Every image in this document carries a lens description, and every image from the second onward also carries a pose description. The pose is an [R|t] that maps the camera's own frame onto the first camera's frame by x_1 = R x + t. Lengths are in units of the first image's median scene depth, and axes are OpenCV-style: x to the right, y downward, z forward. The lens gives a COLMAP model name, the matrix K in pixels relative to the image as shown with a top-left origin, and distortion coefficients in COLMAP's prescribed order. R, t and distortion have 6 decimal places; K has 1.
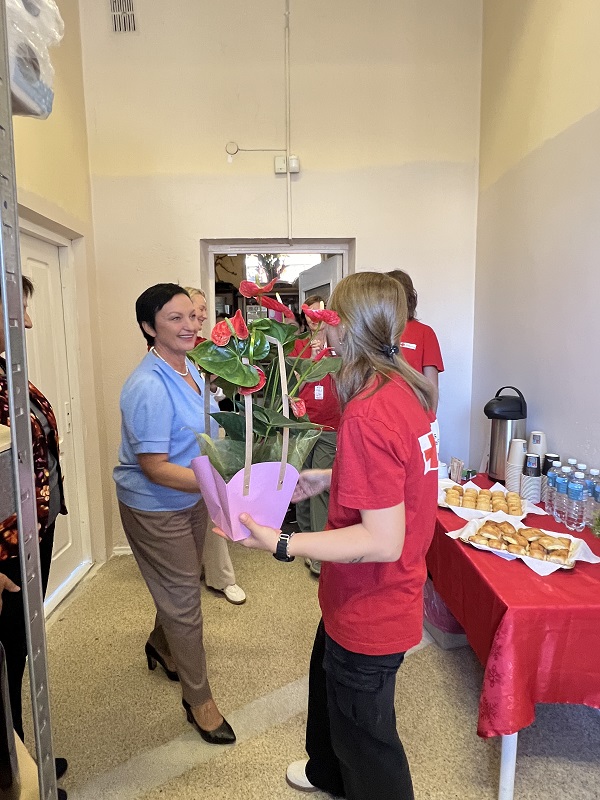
lens RADIAL K [[460.5, 0, 292.0], [0, 460.5, 397.0], [0, 0, 1]] dist [-0.005414, -0.001128]
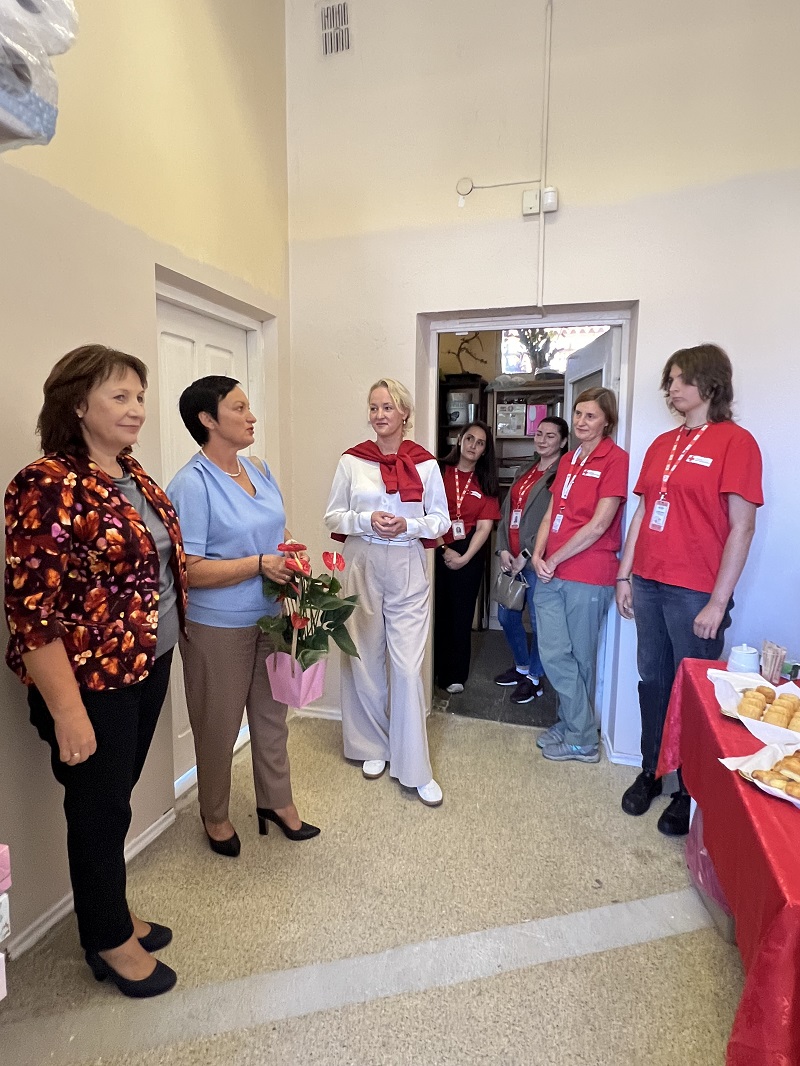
lens RADIAL K [[603.9, 0, 400.0], [0, 603.9, 533.0], [0, 0, 1]] dist [0.000090, 0.001252]
pose [[0.944679, 0.063130, -0.321863, 0.124202], [-0.062511, 0.997969, 0.012272, 0.006048], [0.321984, 0.008527, 0.946707, 0.060161]]
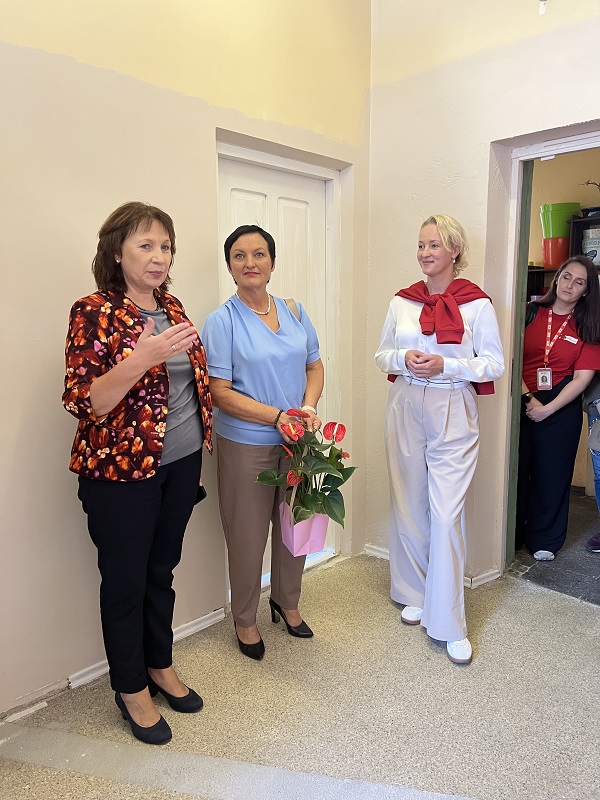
lens RADIAL K [[601.6, 0, 300.0], [0, 601.6, 400.0], [0, 0, 1]] dist [0.029186, -0.001612]
pose [[0.690738, 0.117909, -0.713428, 0.324810], [-0.099481, 0.992730, 0.067752, 0.014611], [0.716230, 0.024174, 0.697446, 0.167429]]
